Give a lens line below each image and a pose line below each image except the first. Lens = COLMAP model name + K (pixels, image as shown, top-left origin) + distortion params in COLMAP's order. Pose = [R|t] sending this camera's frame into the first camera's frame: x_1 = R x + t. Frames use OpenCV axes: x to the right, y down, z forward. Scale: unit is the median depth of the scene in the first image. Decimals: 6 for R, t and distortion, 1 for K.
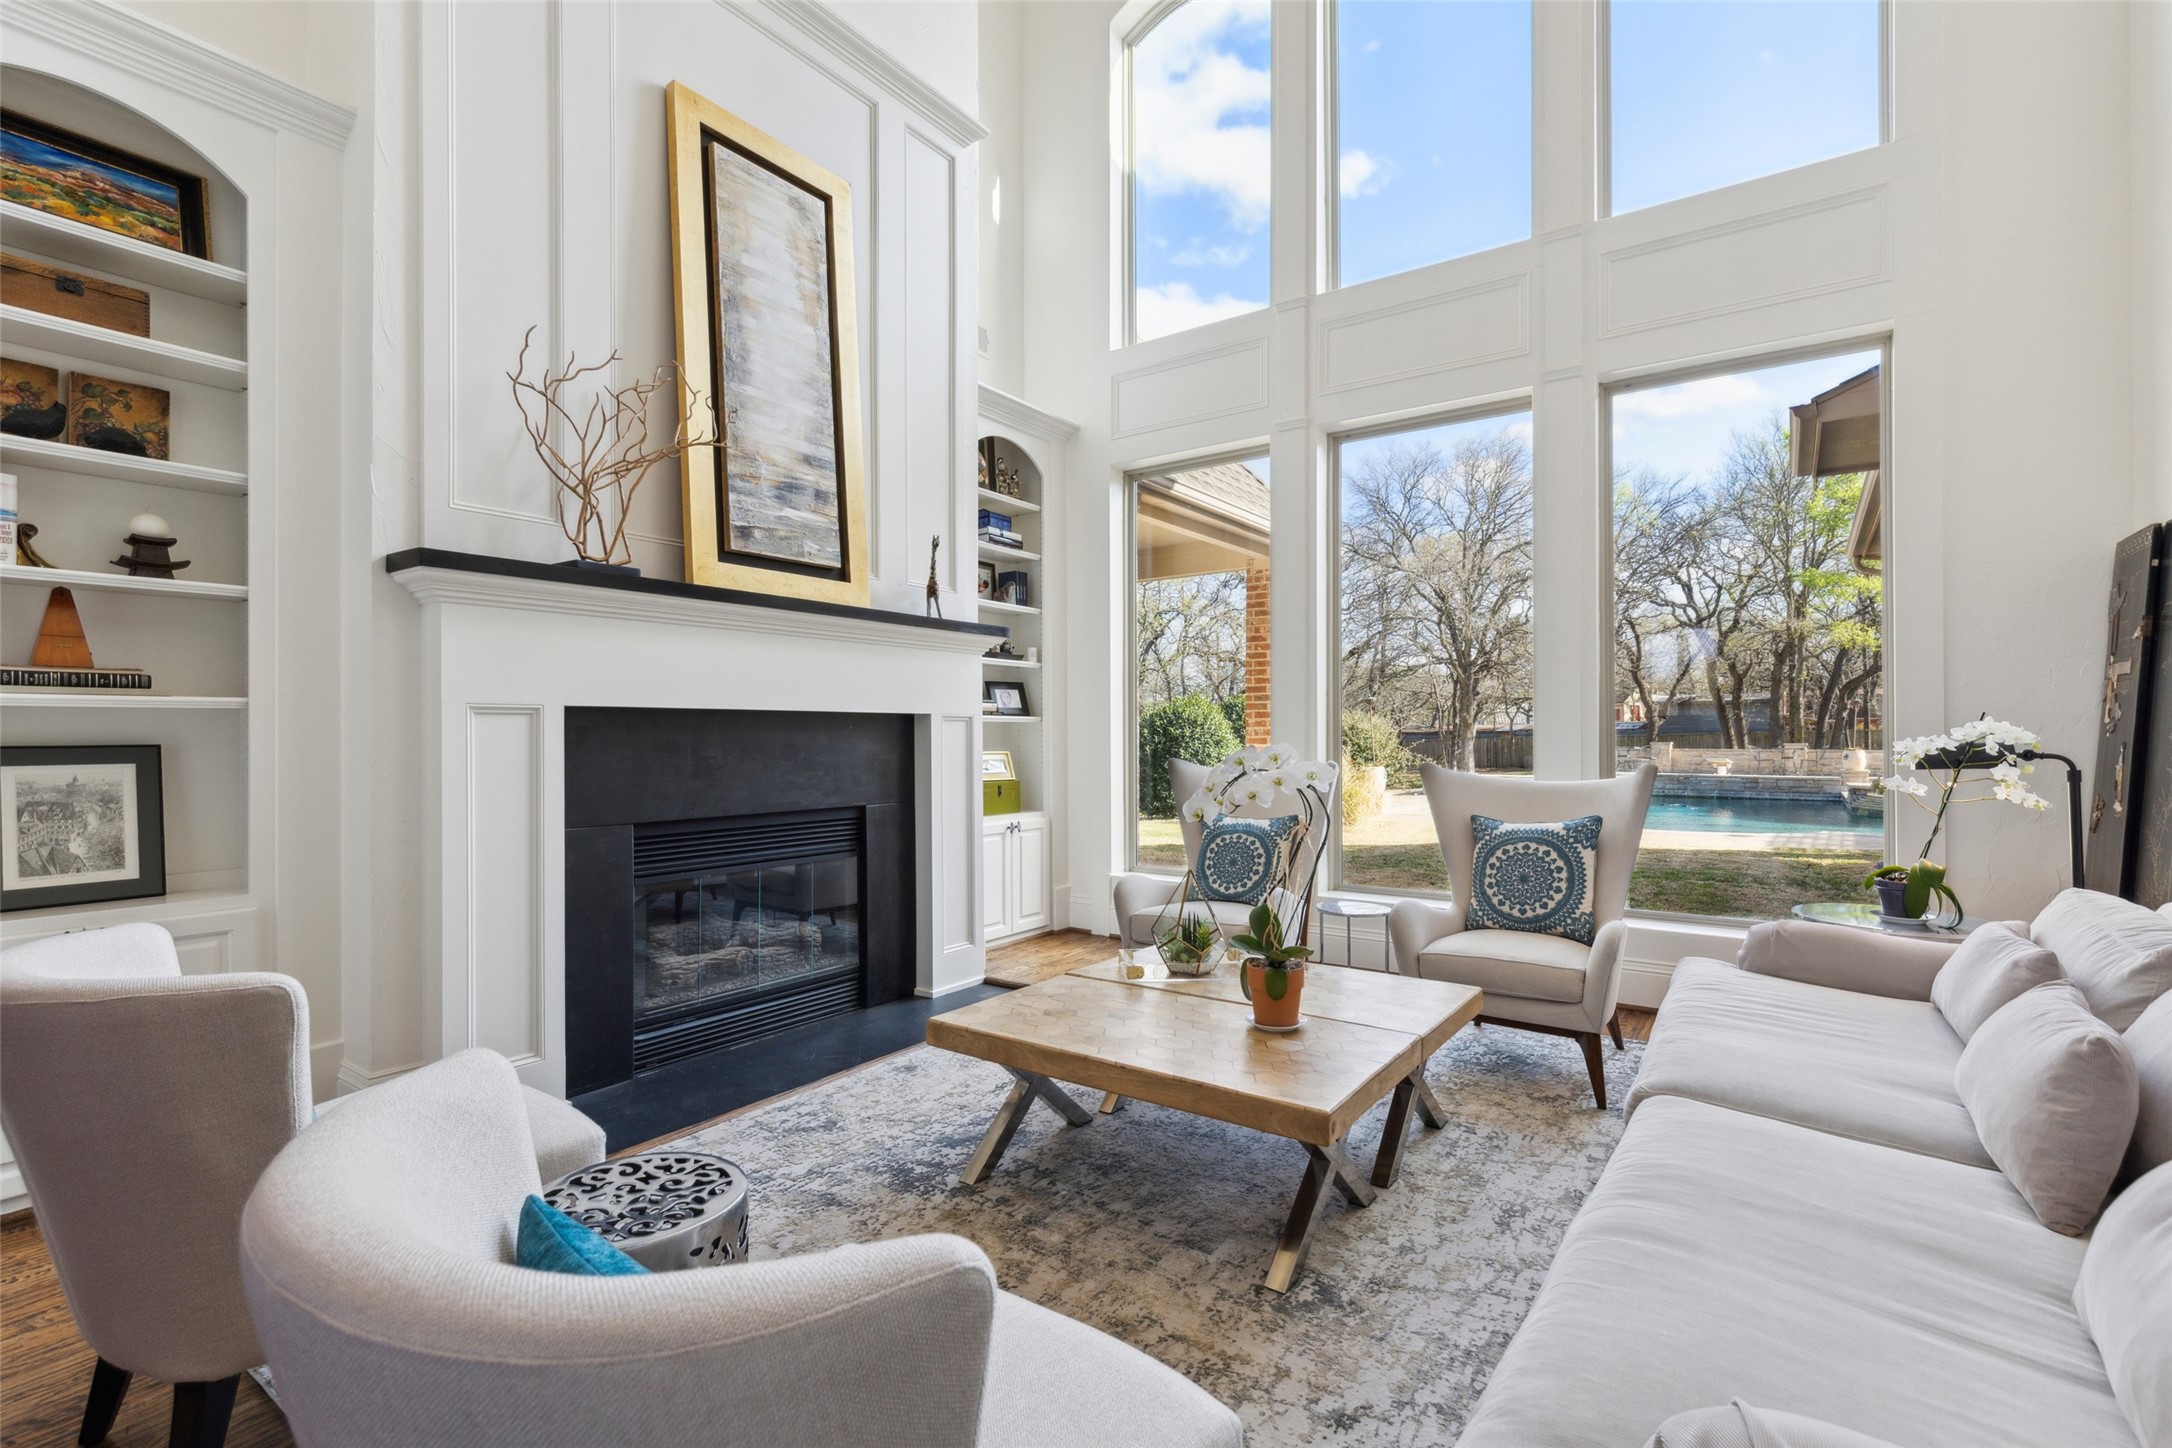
lens RADIAL K [[990.3, 0, 1102.9], [0, 990.3, 725.7], [0, 0, 1]] dist [0.011115, -0.002385]
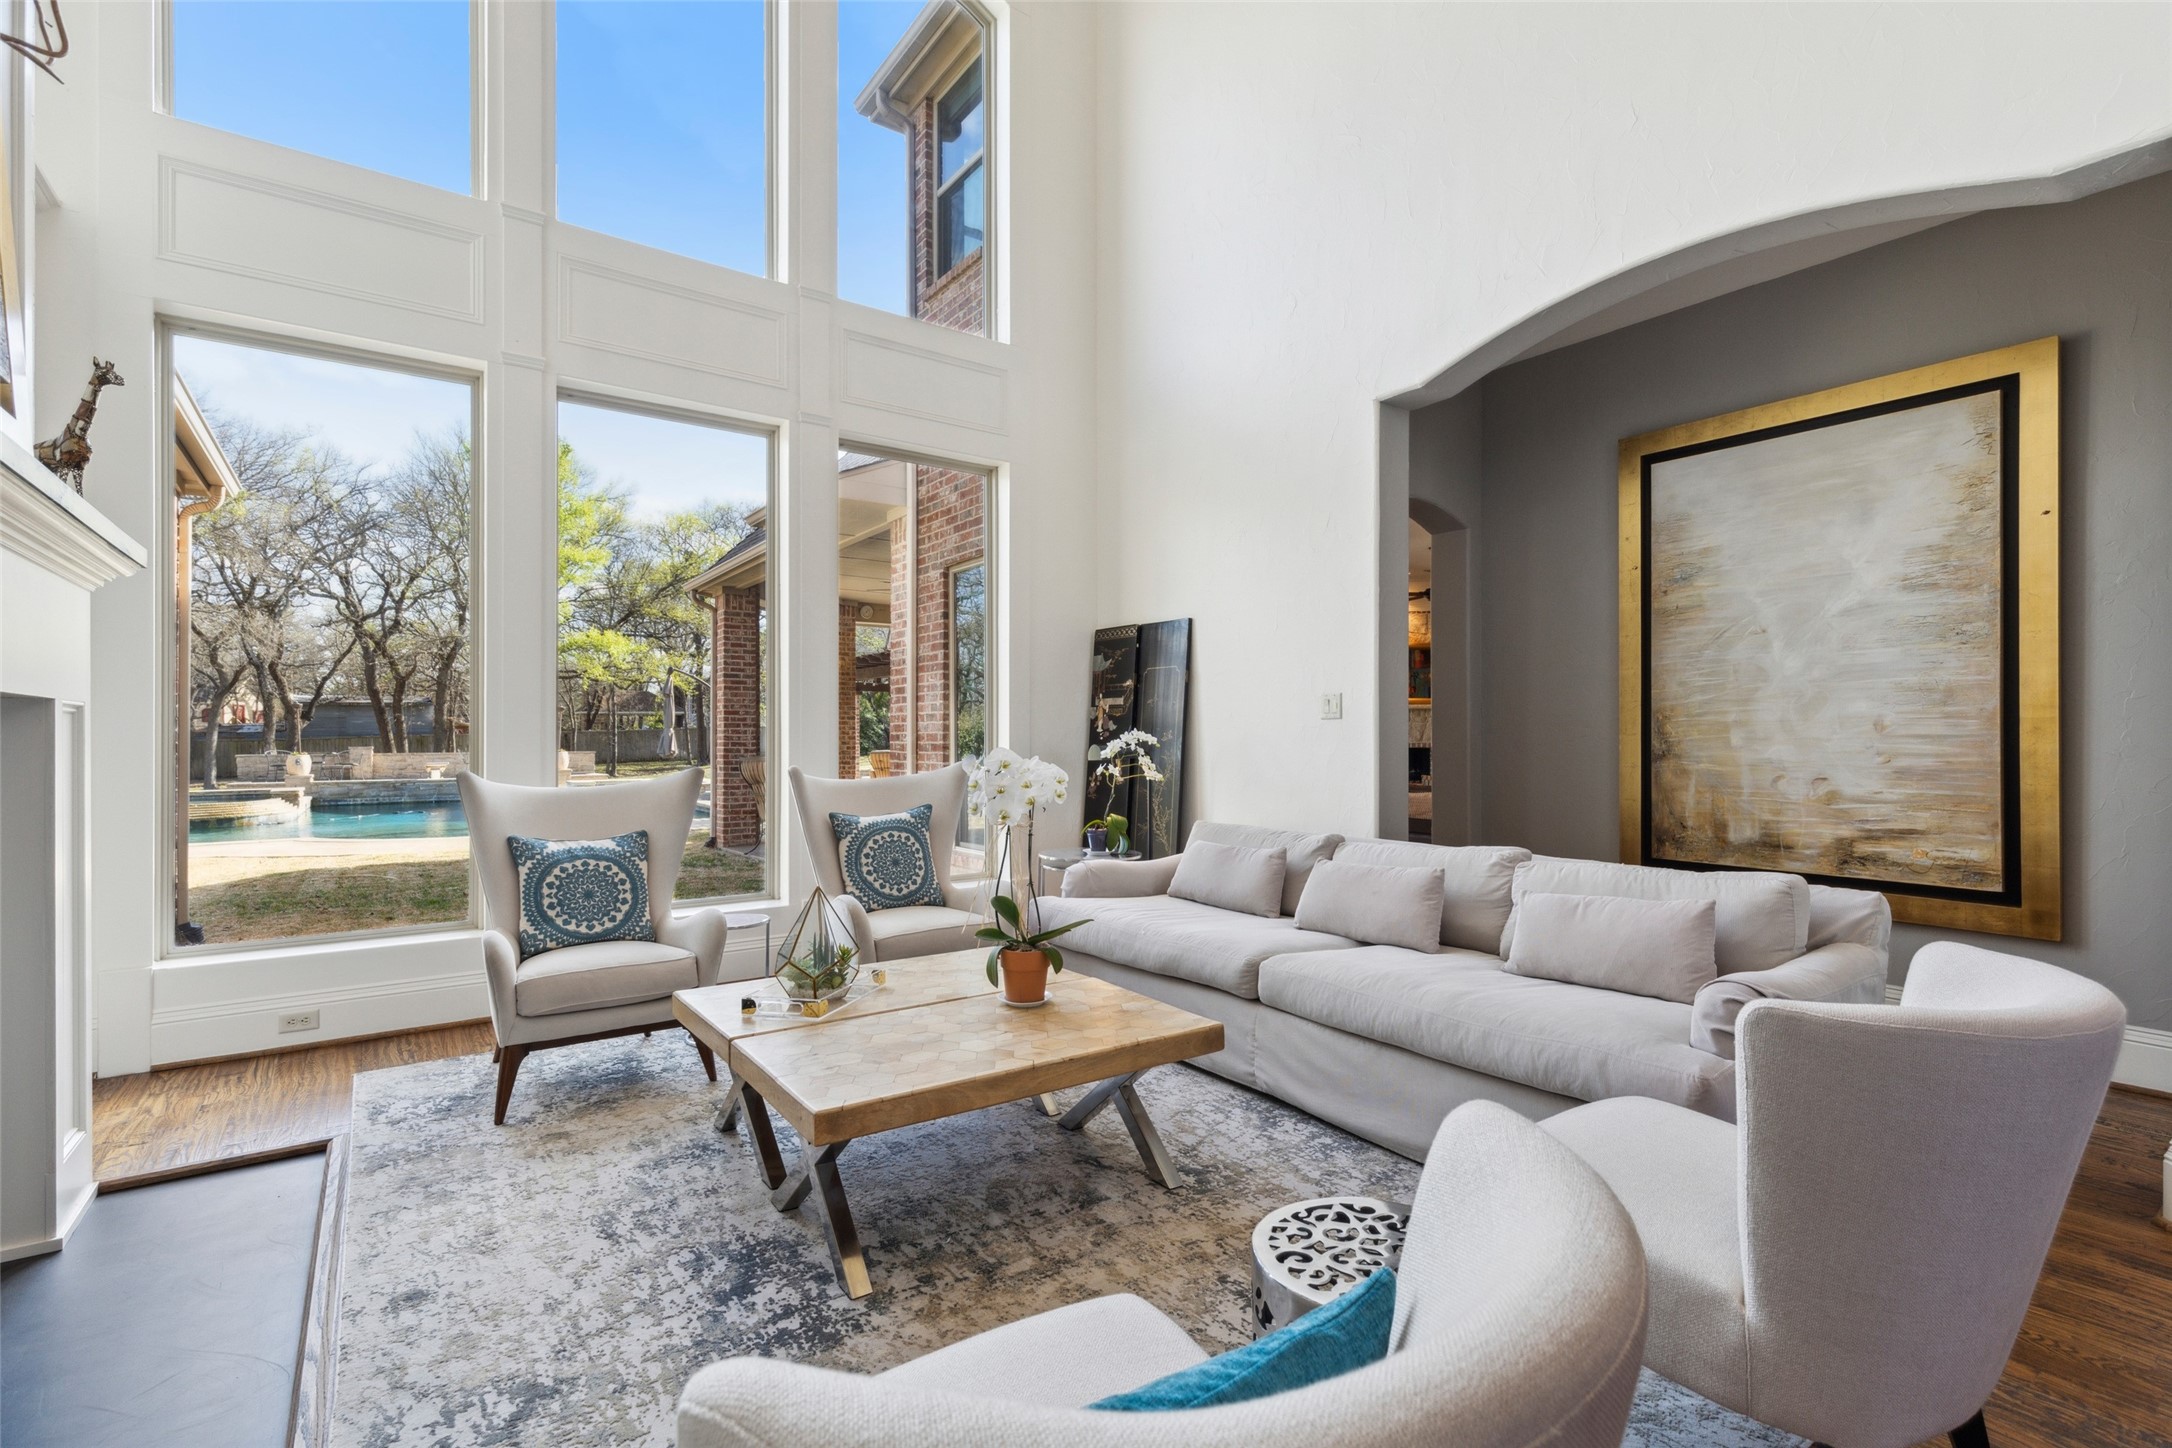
lens RADIAL K [[990.3, 0, 1085.6], [0, 990.3, 728.2], [0, 0, 1]] dist [0.011115, -0.002385]
pose [[0.340799, 0.009216, 0.940091, -0.597005], [-0.008053, 0.999944, -0.006884, 0.002787], [-0.940102, -0.005224, 0.340854, 0.396081]]
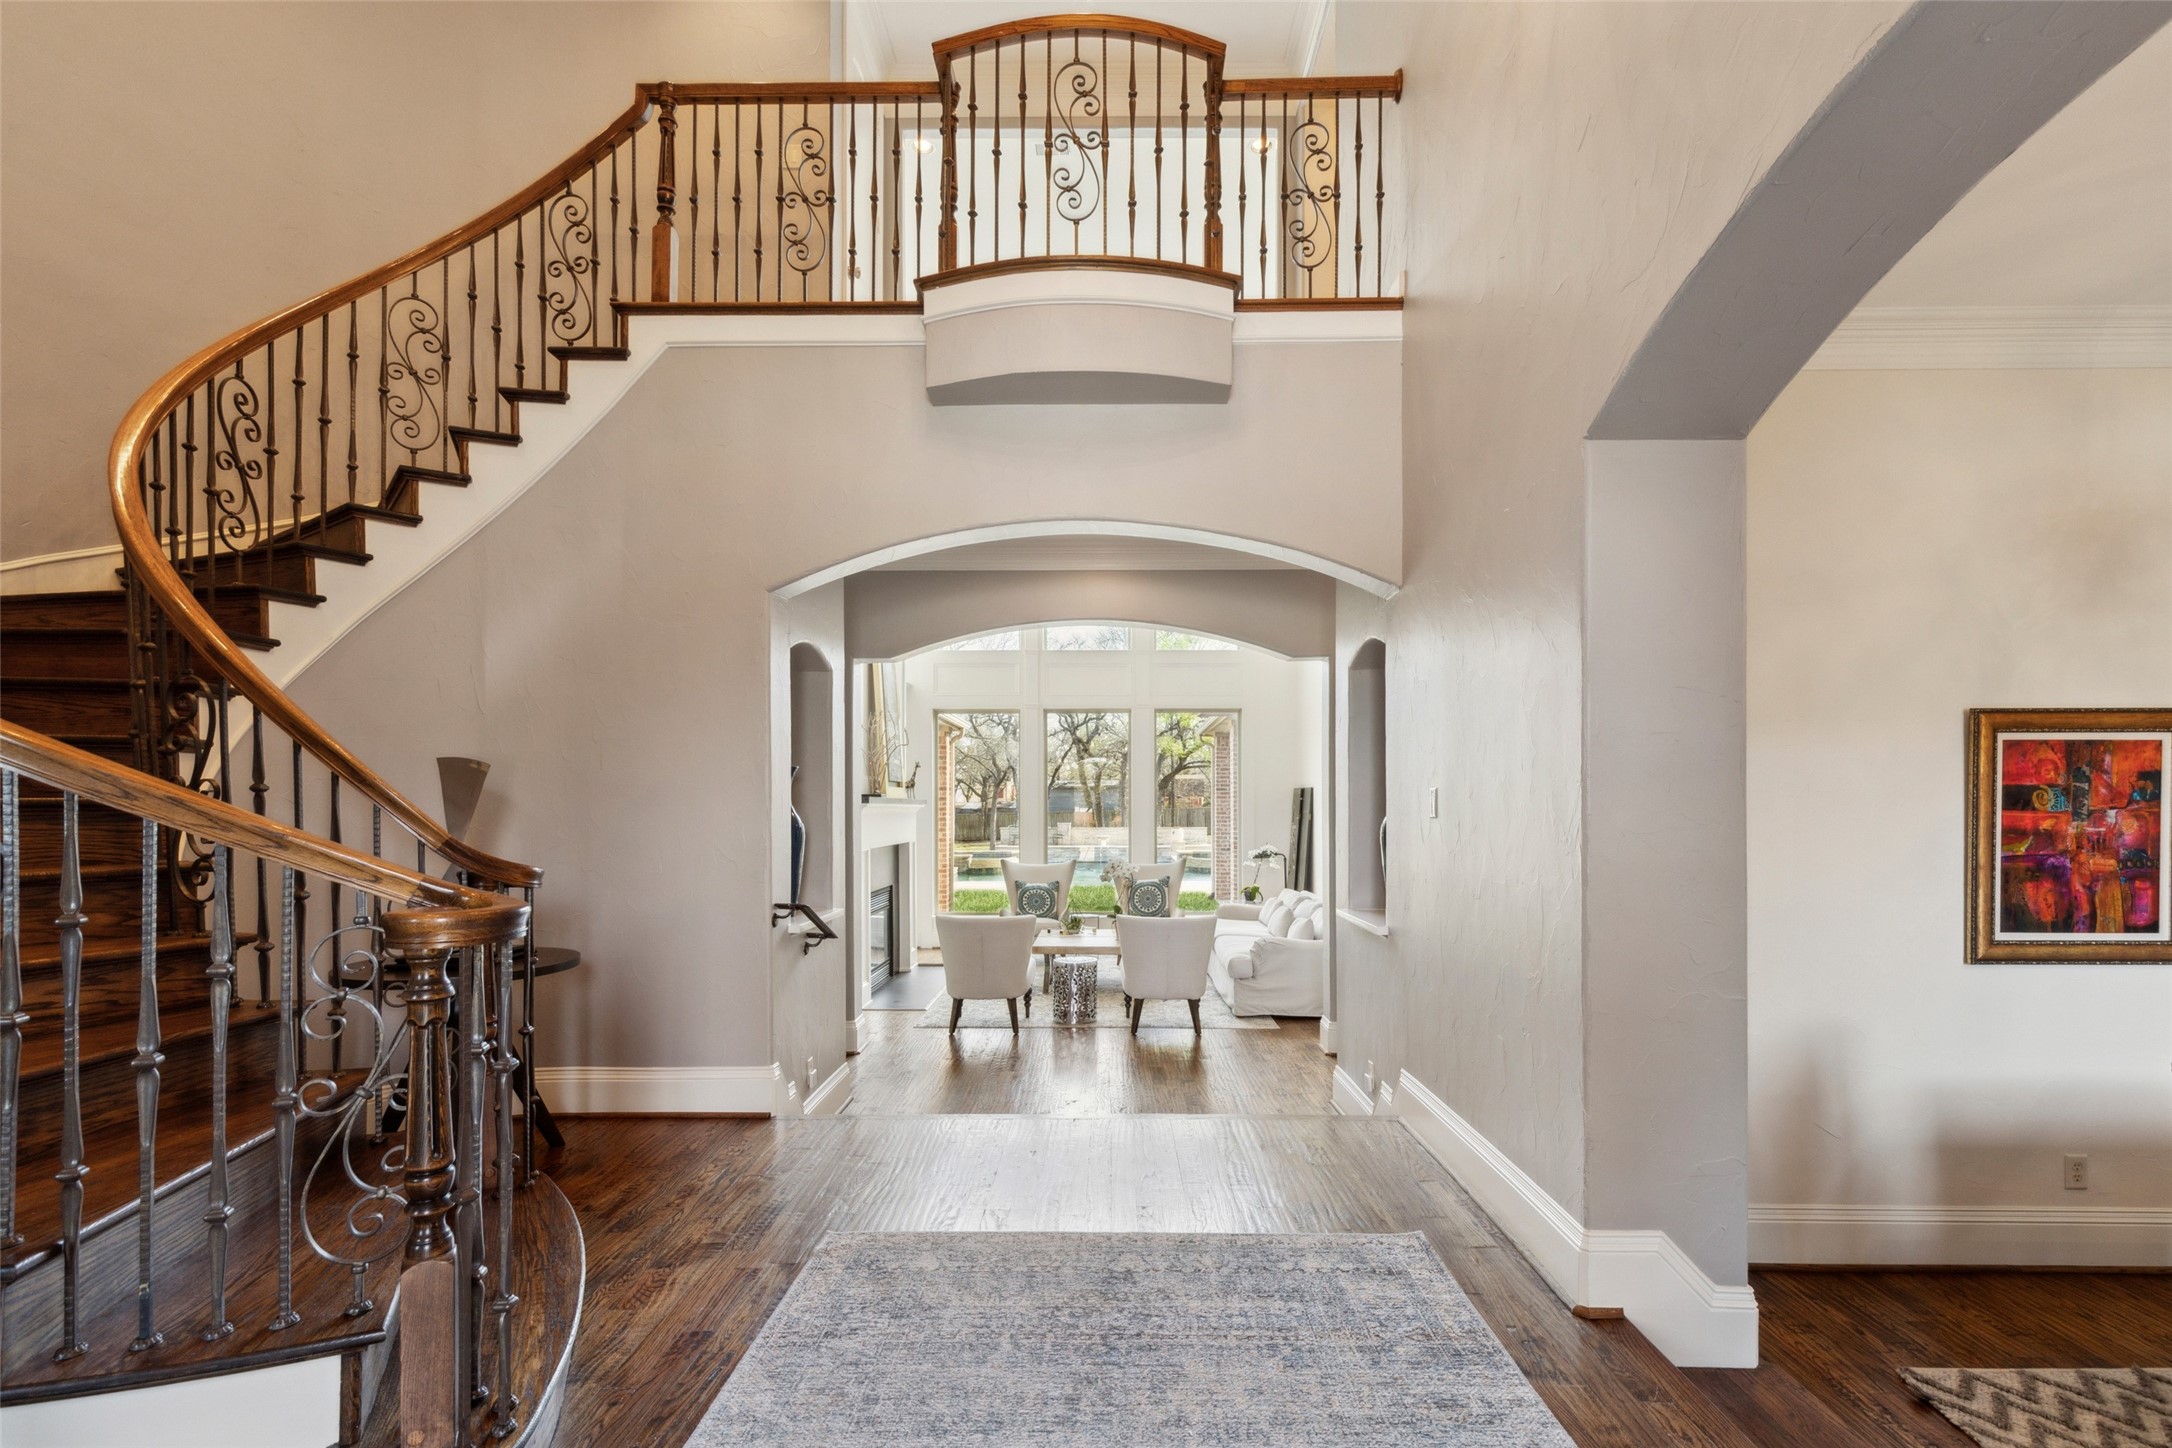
lens RADIAL K [[990.3, 0, 1105.4], [0, 990.3, 806.1], [0, 0, 1]] dist [0.011115, -0.002385]
pose [[0.825120, -0.001973, 0.564954, -1.313626], [-0.003602, 0.999955, 0.008753, -0.141057], [-0.564946, -0.009257, 0.825076, -1.314742]]
